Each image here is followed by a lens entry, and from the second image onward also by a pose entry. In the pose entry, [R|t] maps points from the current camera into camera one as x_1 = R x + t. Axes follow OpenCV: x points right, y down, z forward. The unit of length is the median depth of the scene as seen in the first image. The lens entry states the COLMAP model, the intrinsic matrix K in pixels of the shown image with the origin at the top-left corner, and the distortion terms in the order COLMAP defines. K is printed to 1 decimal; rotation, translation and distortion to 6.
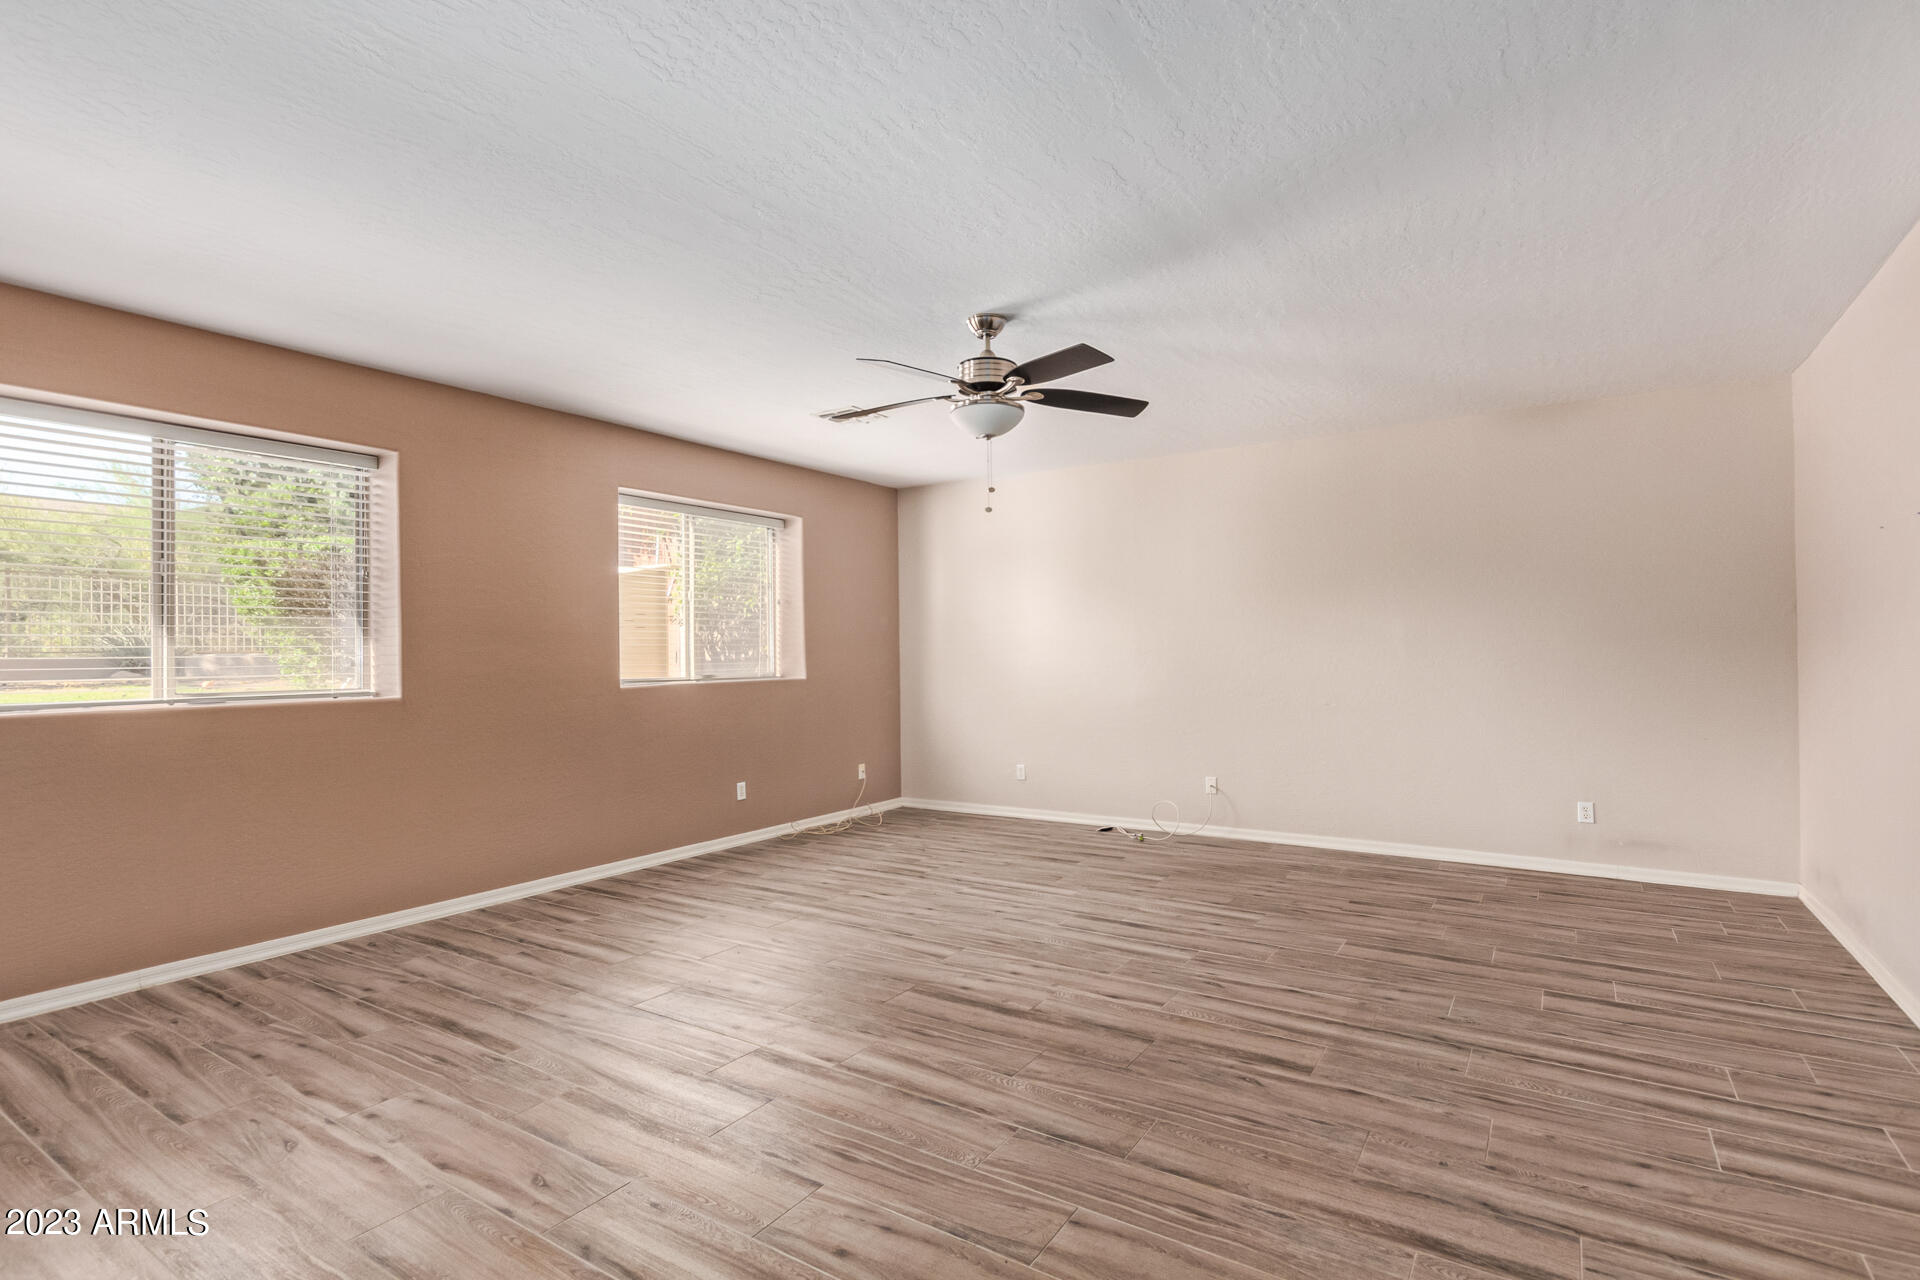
lens RADIAL K [[874.4, 0, 960.0], [0, 874.4, 640.0], [0, 0, 1]] dist [0.002809, -0.000128]
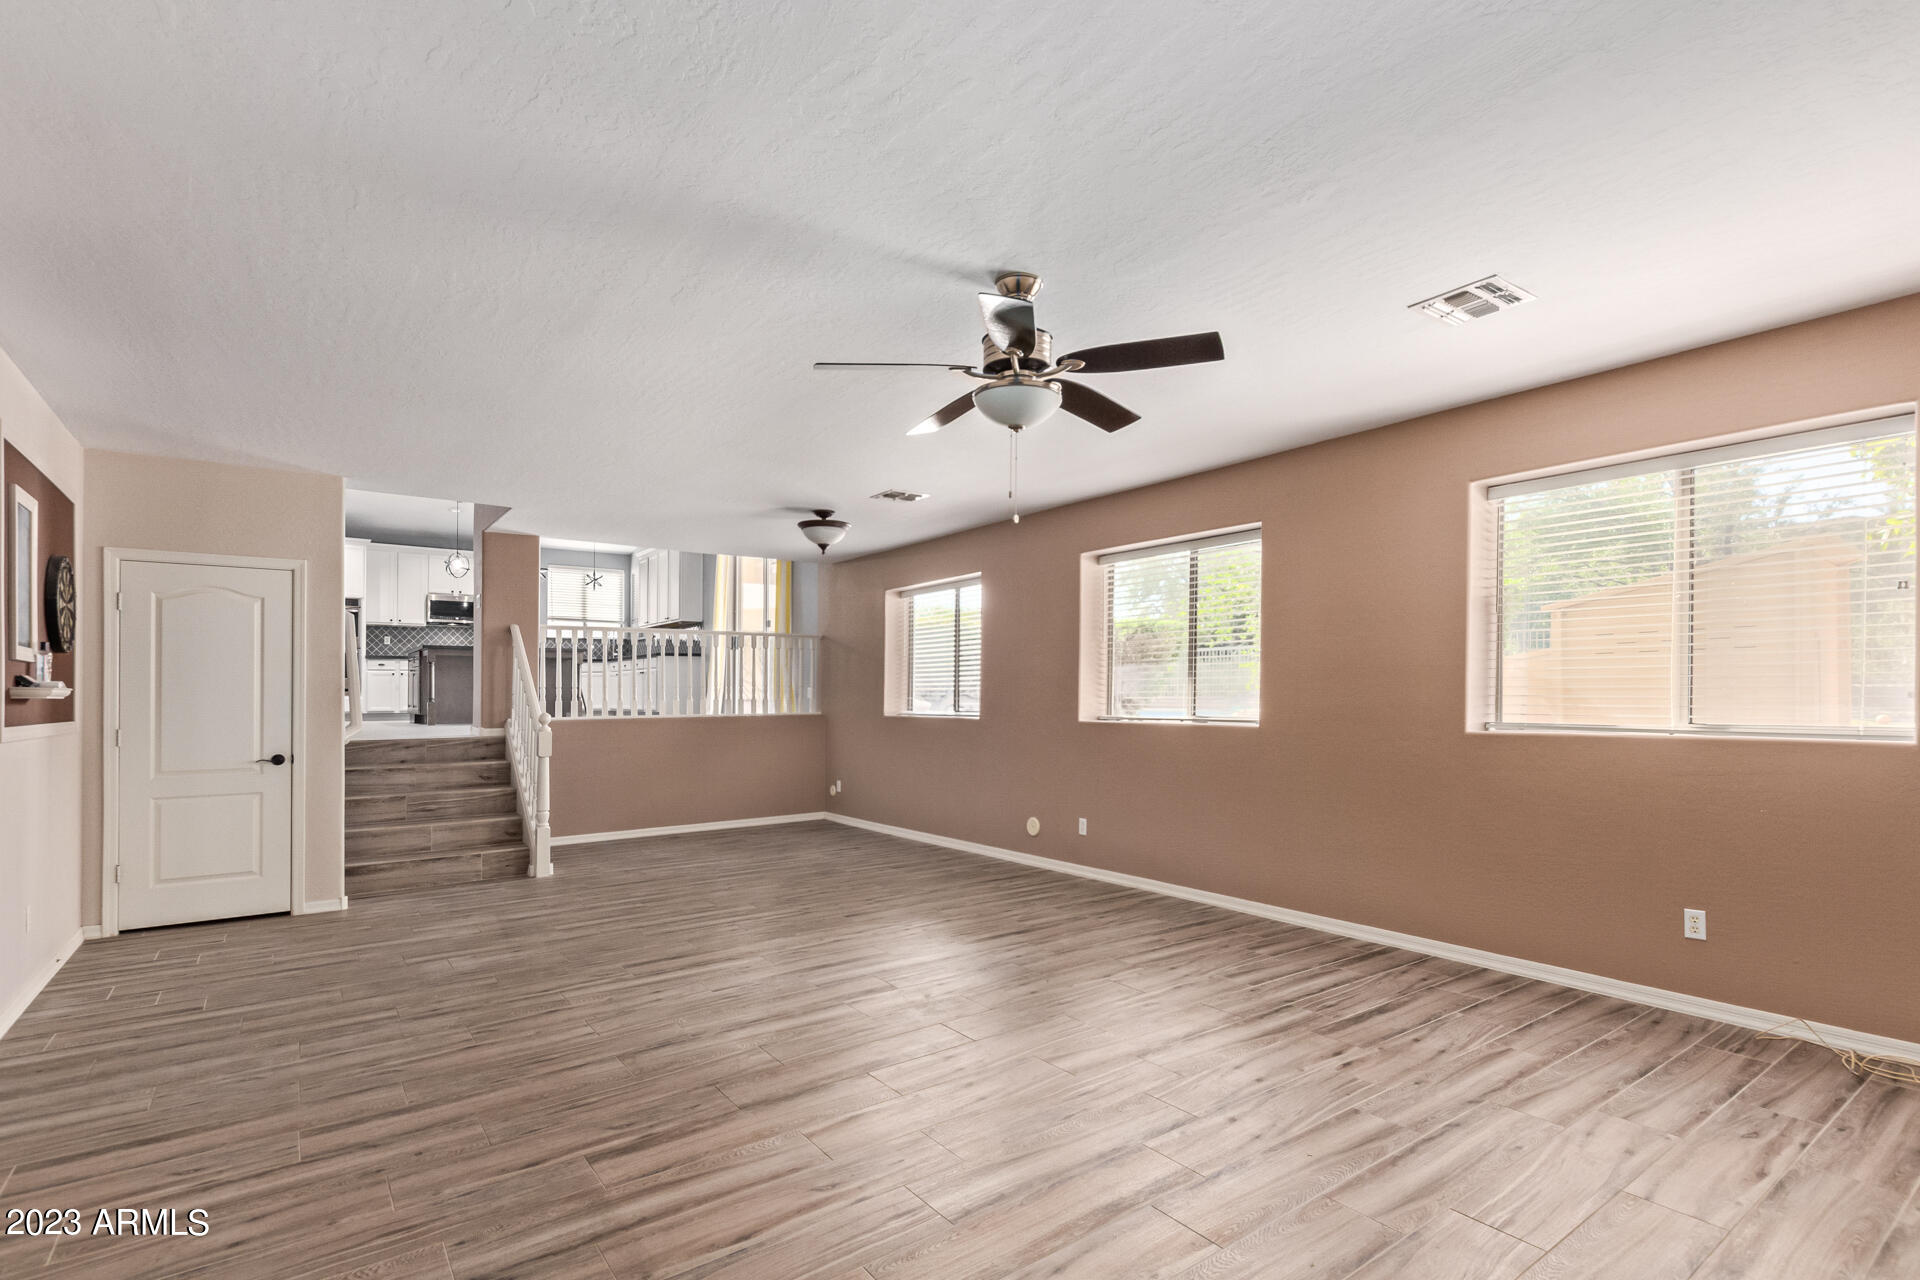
lens RADIAL K [[988.1, 0, 959.8], [0, 988.1, 679.8], [0, 0, 1]] dist [0.000692, 0.000092]
pose [[-0.359133, -0.000258, -0.933286, 0.982417], [0.021805, 0.999725, -0.008667, 0.005886], [0.933032, -0.023463, -0.359028, 1.397697]]
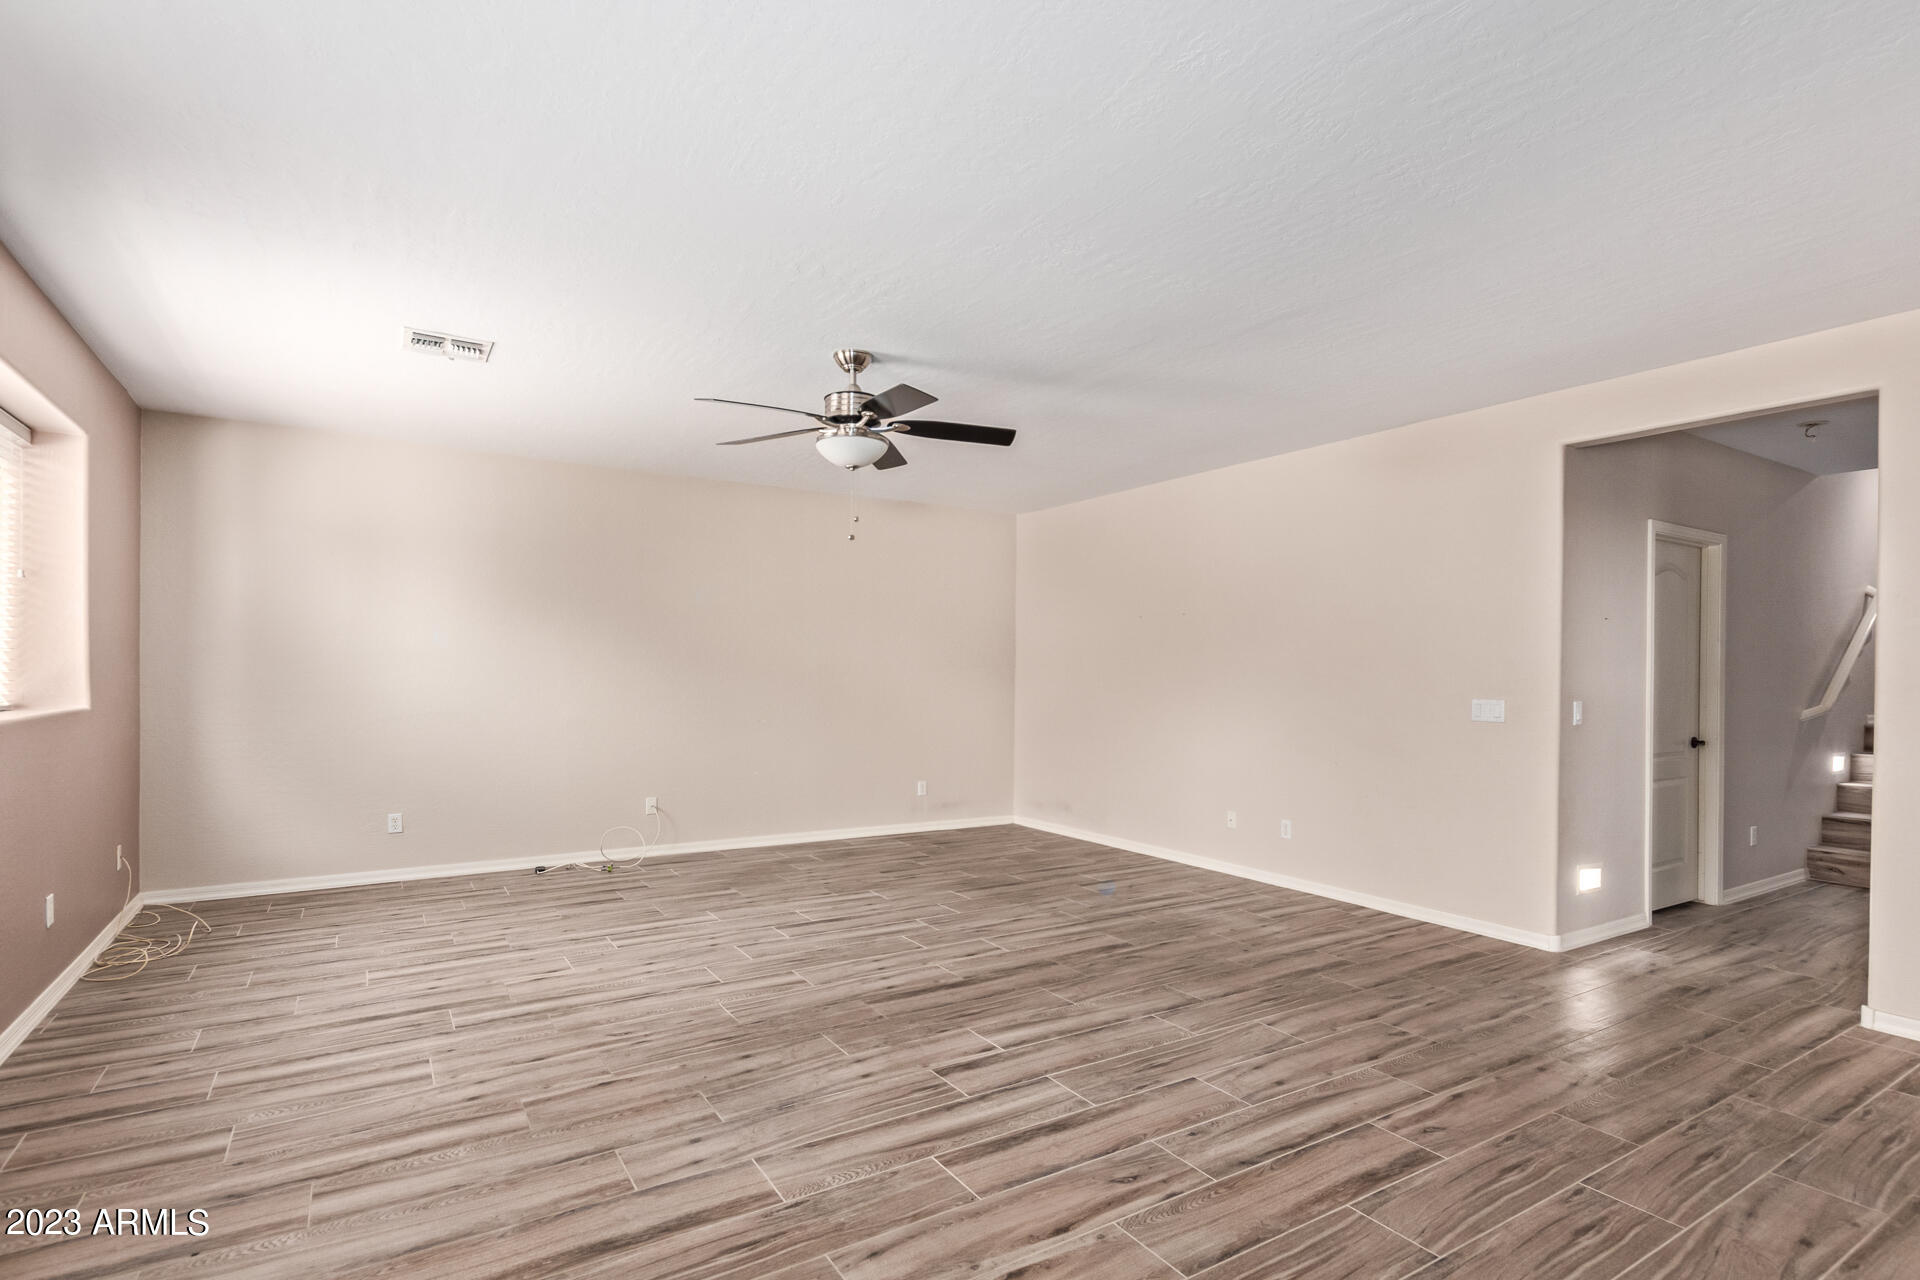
lens RADIAL K [[988.1, 0, 959.8], [0, 988.1, 679.8], [0, 0, 1]] dist [0.000692, 0.000092]
pose [[0.422088, 0.007666, 0.906522, -0.998985], [-0.026453, 0.999643, 0.003863, 0.035965], [-0.906169, -0.025611, 0.422140, 0.454317]]
